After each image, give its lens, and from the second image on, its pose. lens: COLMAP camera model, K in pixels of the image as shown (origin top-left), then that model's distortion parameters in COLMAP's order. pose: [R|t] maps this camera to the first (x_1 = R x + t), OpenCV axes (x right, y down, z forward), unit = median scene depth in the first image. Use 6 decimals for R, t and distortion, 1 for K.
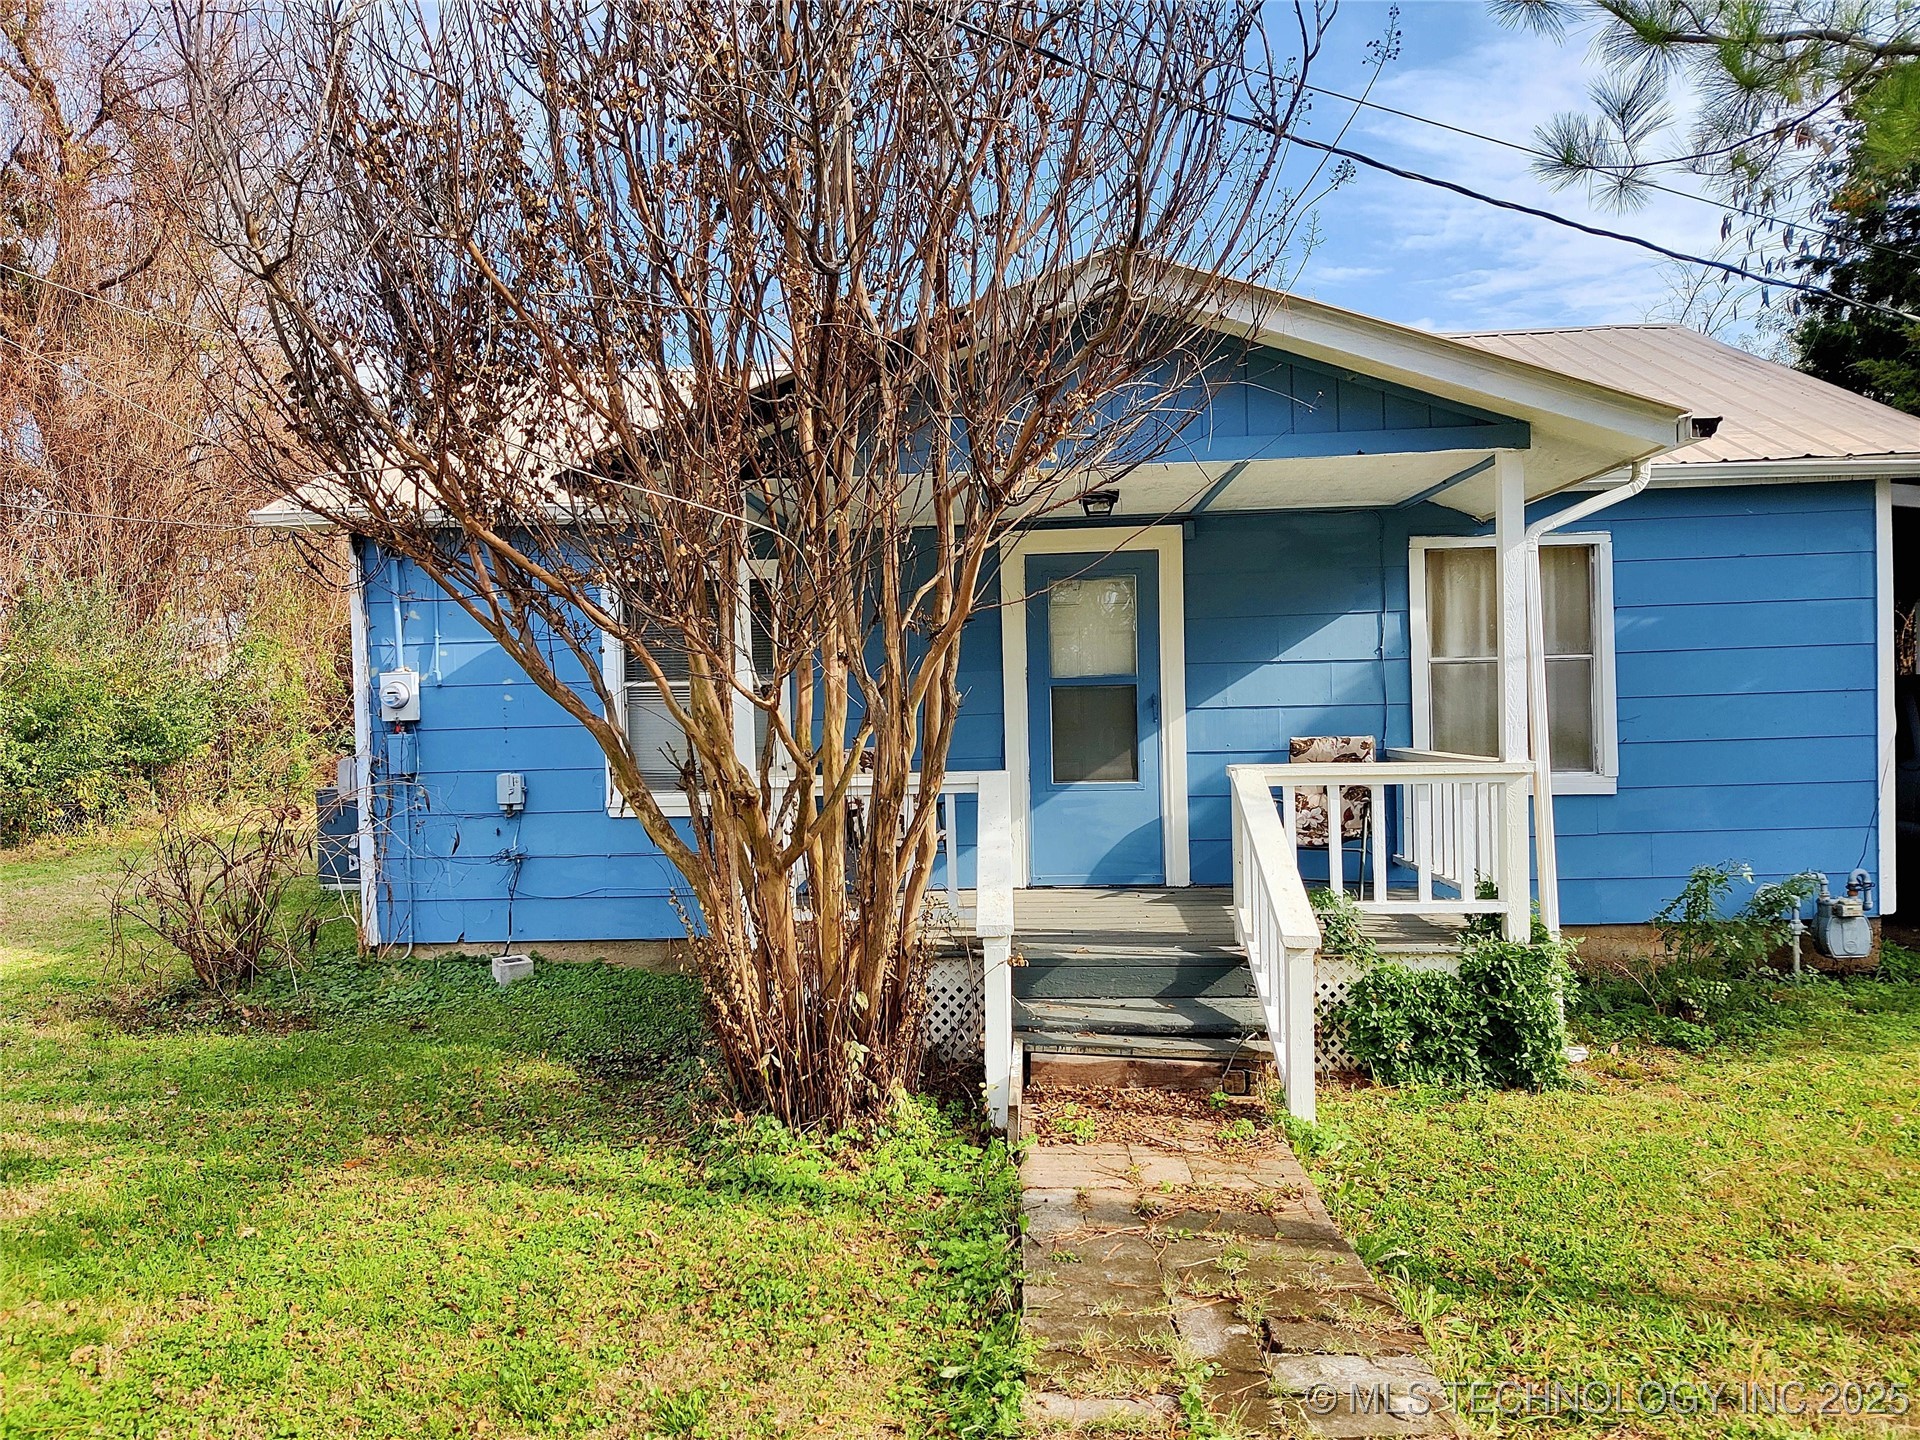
lens RADIAL K [[1481.1, 0, 960.0], [0, 1481.1, 720.0], [0, 0, 1]] dist [0.078496, -0.134986]
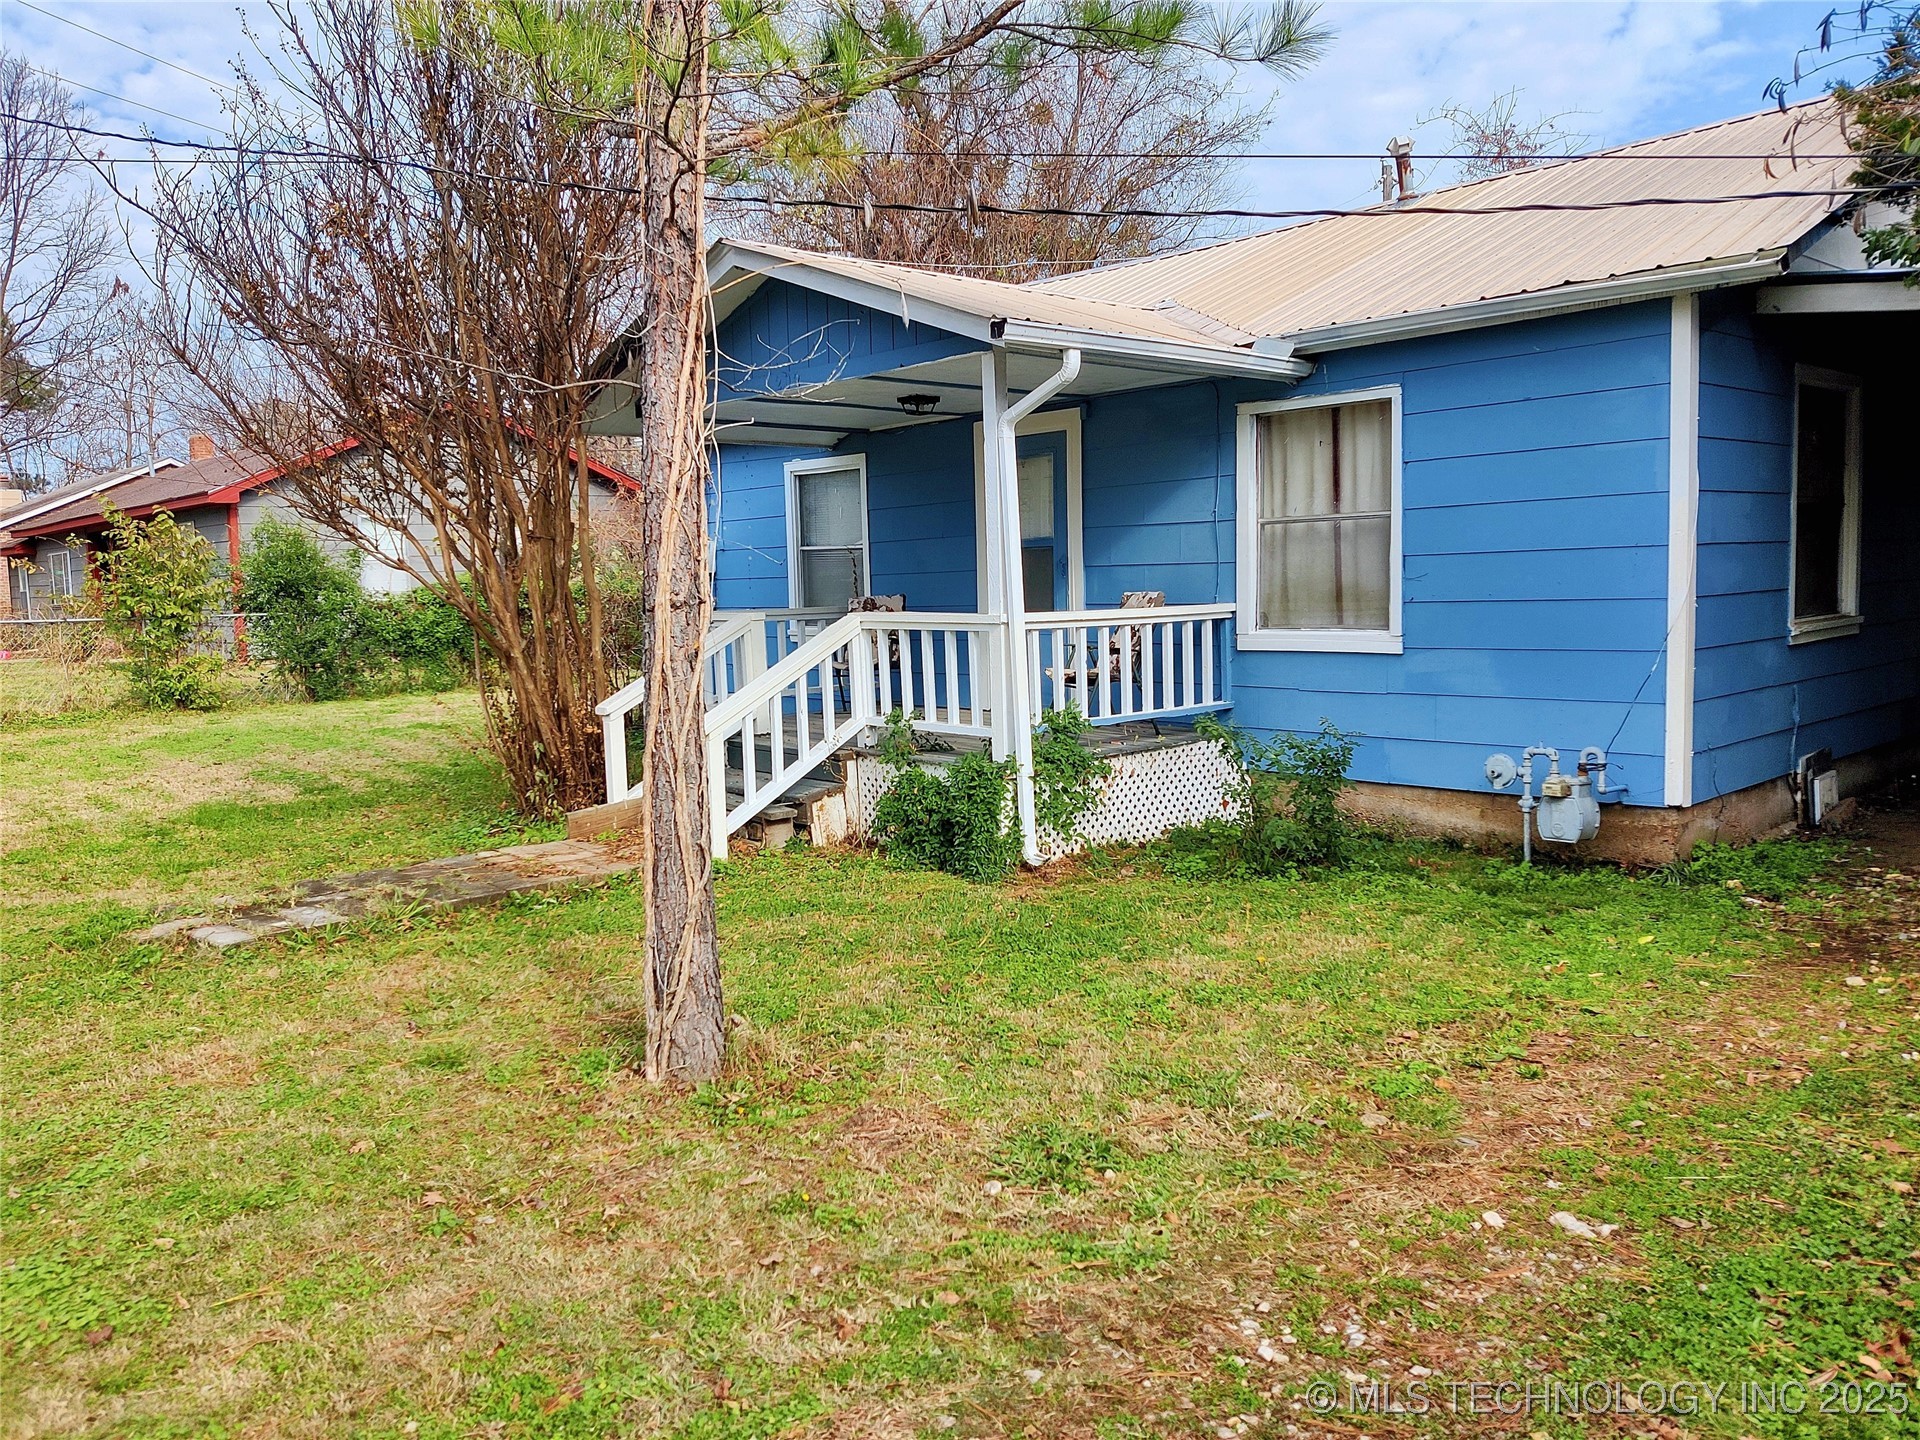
lens RADIAL K [[1432.2, 0, 932.2], [0, 1432.2, 702.1], [0, 0, 1]] dist [0.065425, -0.113256]
pose [[0.708484, 0.067913, -0.702451, 0.884196], [-0.000462, 0.995403, 0.095770, -0.009270], [0.705726, -0.067527, 0.705259, 0.106945]]
